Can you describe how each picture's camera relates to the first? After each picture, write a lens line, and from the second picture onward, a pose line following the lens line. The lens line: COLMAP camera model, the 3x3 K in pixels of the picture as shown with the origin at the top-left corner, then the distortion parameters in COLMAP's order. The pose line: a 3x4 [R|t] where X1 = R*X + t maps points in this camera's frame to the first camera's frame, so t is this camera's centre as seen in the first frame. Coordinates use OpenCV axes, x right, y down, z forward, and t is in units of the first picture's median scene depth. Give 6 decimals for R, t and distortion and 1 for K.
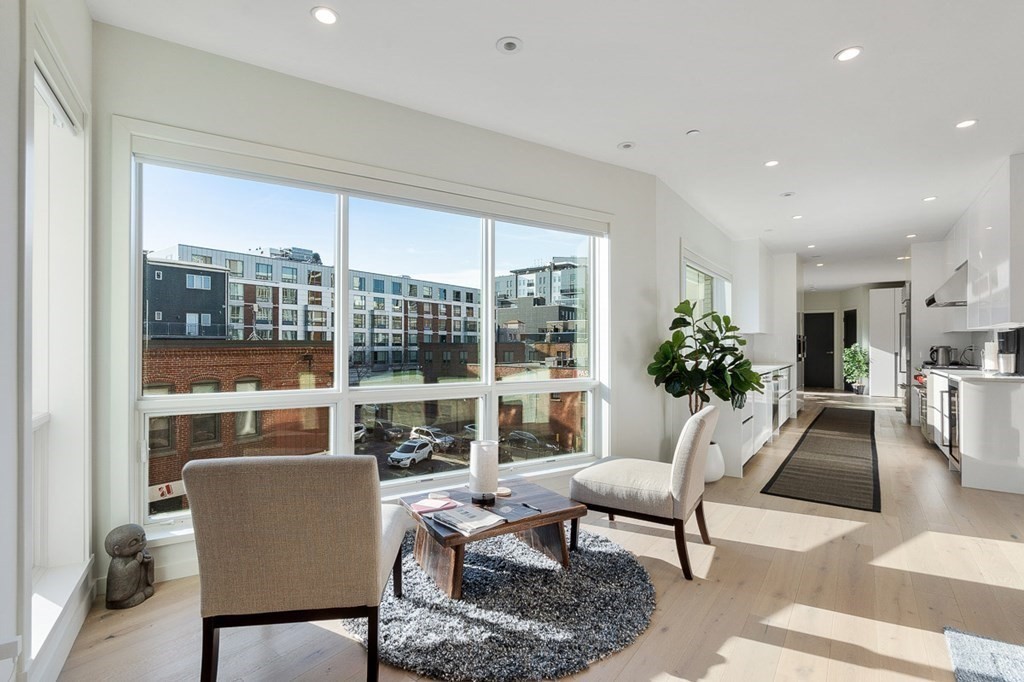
lens RADIAL K [[456.7, 0, 512.0], [0, 456.7, 341.0], [0, 0, 1]] dist [-0.011711, -0.000066]
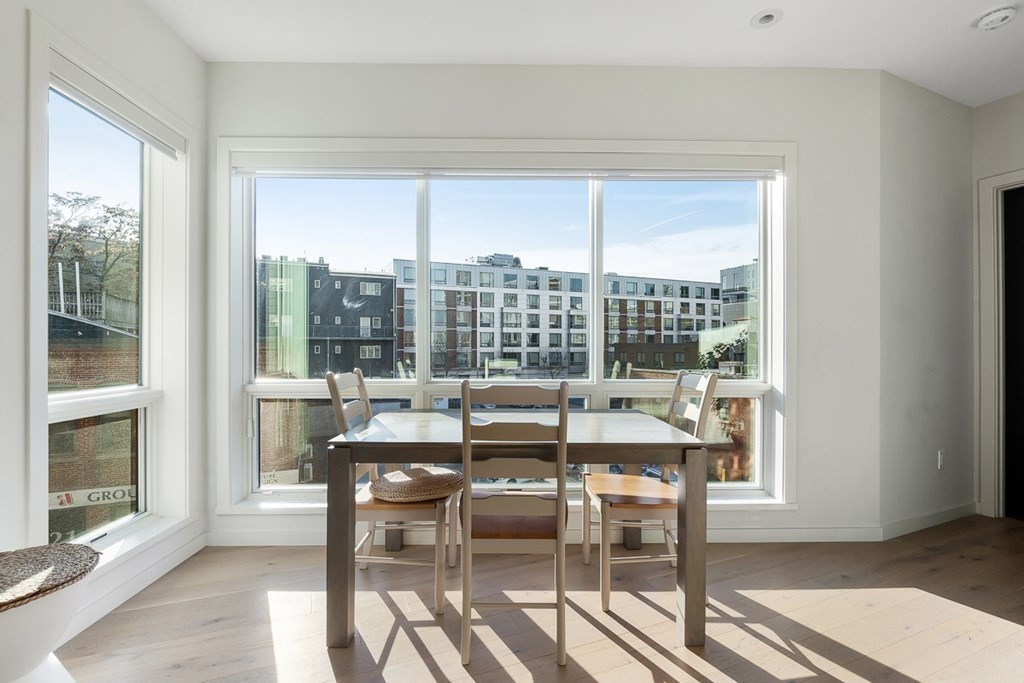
lens RADIAL K [[457.0, 0, 509.4], [0, 457.0, 349.4], [0, 0, 1]] dist [-0.011857, -0.000246]
pose [[0.868540, 0.002238, -0.495615, 0.079081], [0.005774, 0.999876, 0.014635, 0.001650], [0.495586, -0.015573, 0.868419, 0.102271]]
